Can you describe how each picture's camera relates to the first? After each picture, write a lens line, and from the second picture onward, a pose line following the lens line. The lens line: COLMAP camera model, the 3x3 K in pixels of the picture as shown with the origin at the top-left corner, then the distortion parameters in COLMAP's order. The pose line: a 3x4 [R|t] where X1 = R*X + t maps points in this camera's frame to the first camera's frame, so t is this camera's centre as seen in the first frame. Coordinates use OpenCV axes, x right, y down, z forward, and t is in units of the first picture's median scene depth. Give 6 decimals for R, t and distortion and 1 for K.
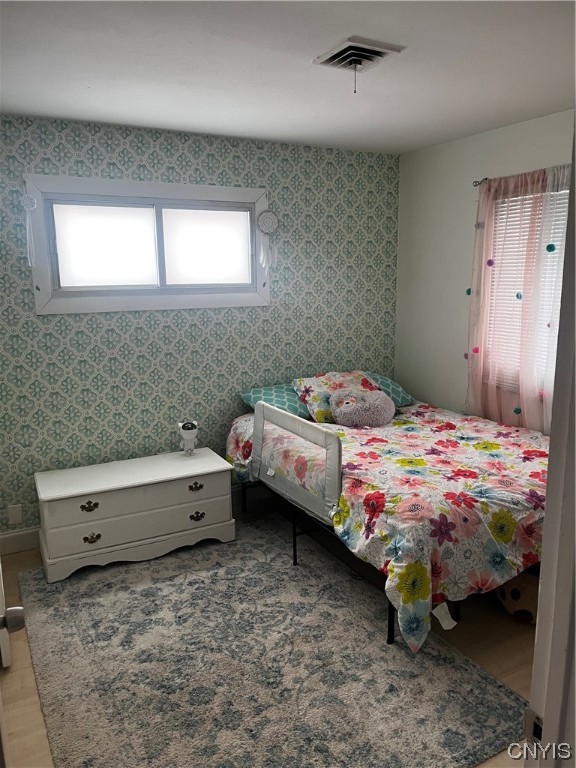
lens RADIAL K [[581.1, 0, 288.9], [0, 581.1, 383.2], [0, 0, 1]] dist [0.033771, -0.046410]
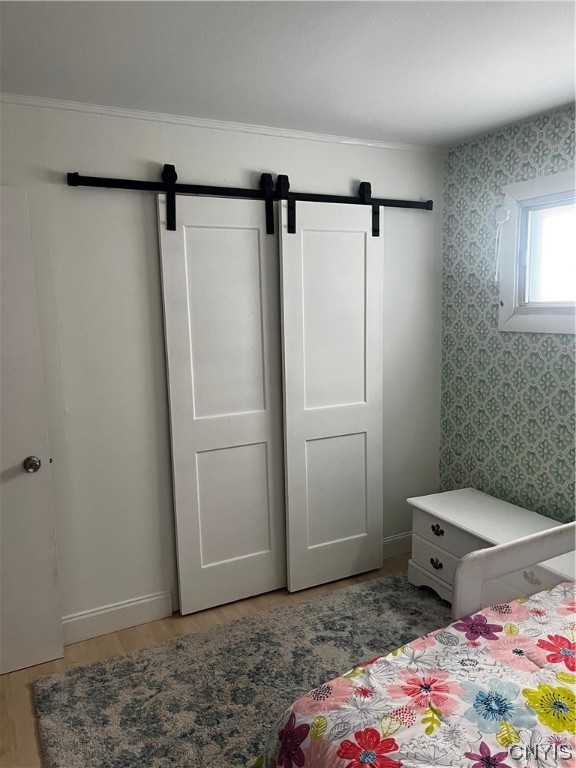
lens RADIAL K [[581.1, 0, 289.5], [0, 581.1, 384.3], [0, 0, 1]] dist [0.033771, -0.046410]
pose [[-0.013012, 0.150996, -0.988449, 0.568166], [-0.170982, 0.973637, 0.150984, -0.124122], [0.985188, 0.170972, 0.013149, 0.699608]]
